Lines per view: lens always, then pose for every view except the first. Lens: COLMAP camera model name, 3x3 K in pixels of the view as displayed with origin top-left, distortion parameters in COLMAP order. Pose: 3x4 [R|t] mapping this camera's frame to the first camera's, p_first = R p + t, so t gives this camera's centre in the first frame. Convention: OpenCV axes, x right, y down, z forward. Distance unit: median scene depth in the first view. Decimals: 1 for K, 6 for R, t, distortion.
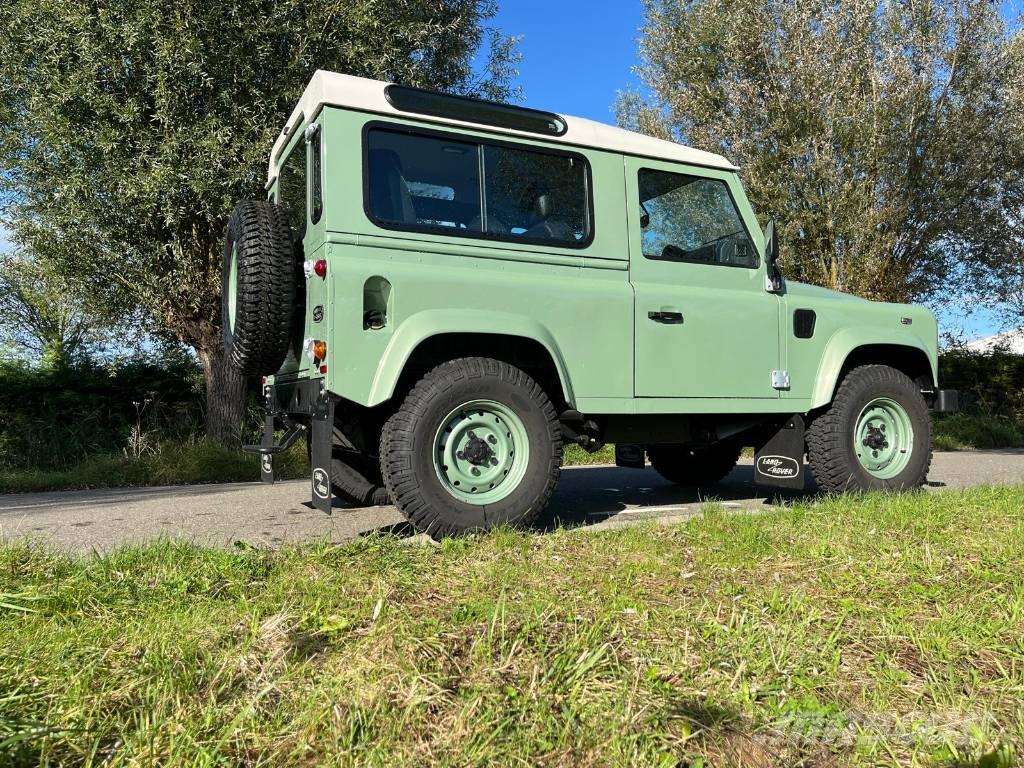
lens RADIAL K [[783.0, 0, 509.1], [0, 783.0, 368.5], [0, 0, 1]] dist [0.066430, -0.092060]
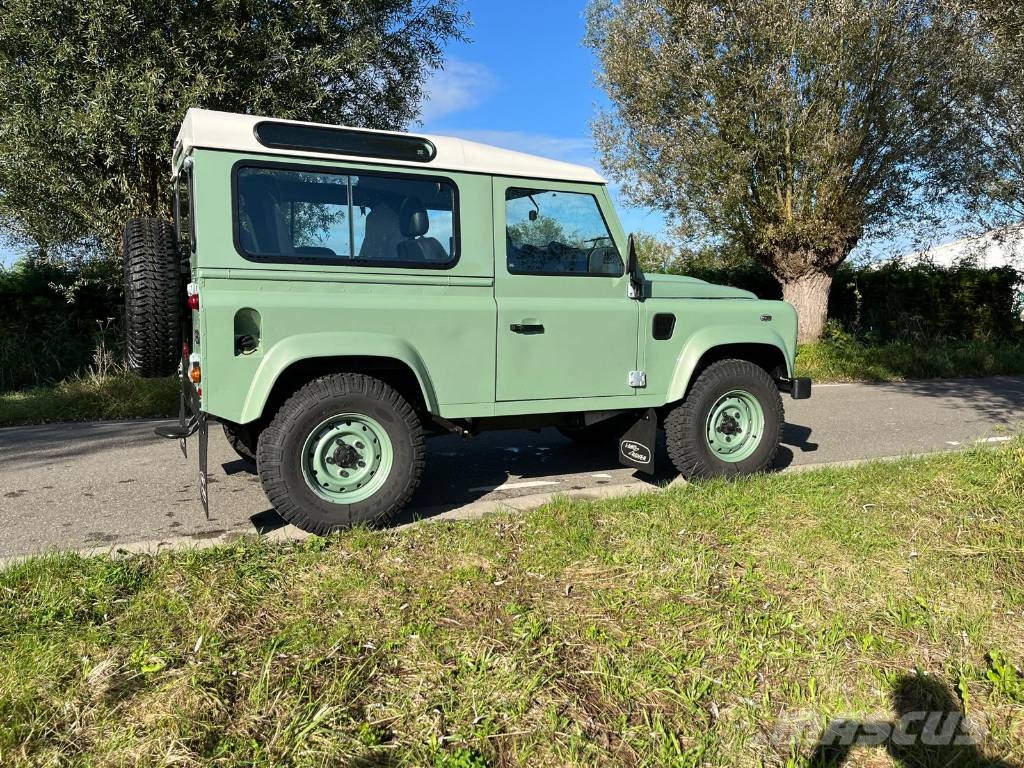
lens RADIAL K [[783.0, 0, 497.2], [0, 783.0, 366.1], [0, 0, 1]] dist [0.066430, -0.092060]
pose [[0.999891, 0.014719, 0.001365, 0.145832], [-0.014768, 0.990478, 0.136878, -0.151725], [0.000663, -0.136883, 0.990587, -0.091465]]
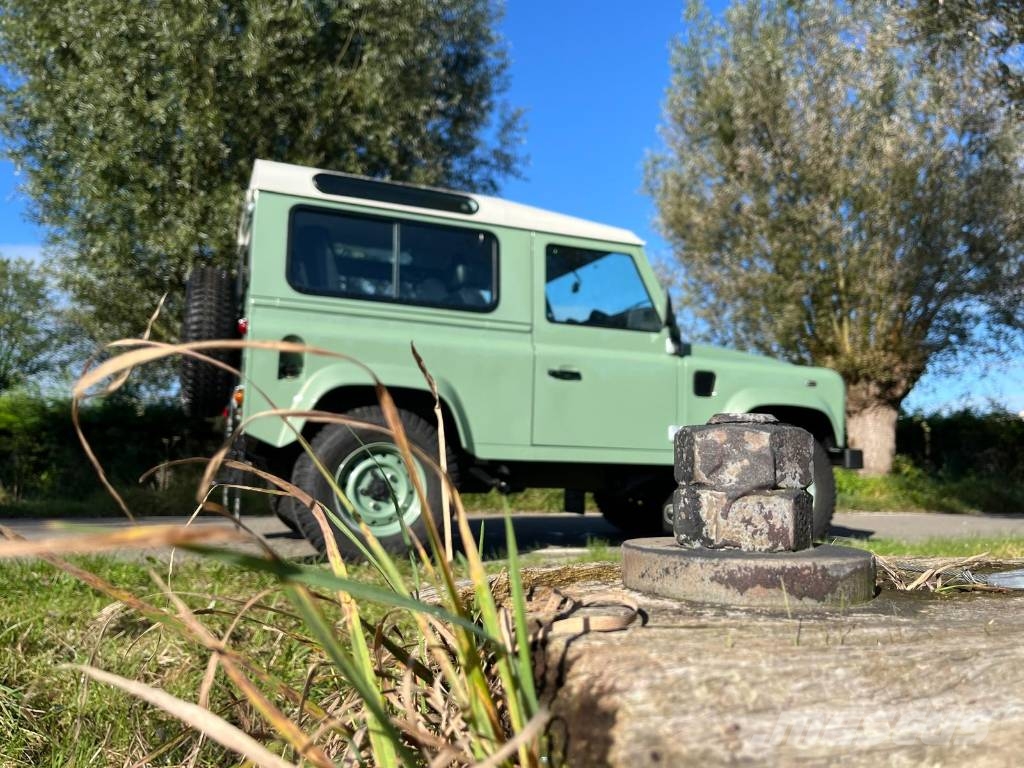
lens RADIAL K [[783.0, 0, 506.9], [0, 783.0, 374.1], [0, 0, 1]] dist [0.066430, -0.092060]
pose [[0.997136, 0.024341, -0.071611, 0.184023], [-0.028304, 0.998093, -0.054853, -0.003136], [0.070139, 0.056723, 0.995923, -0.110150]]
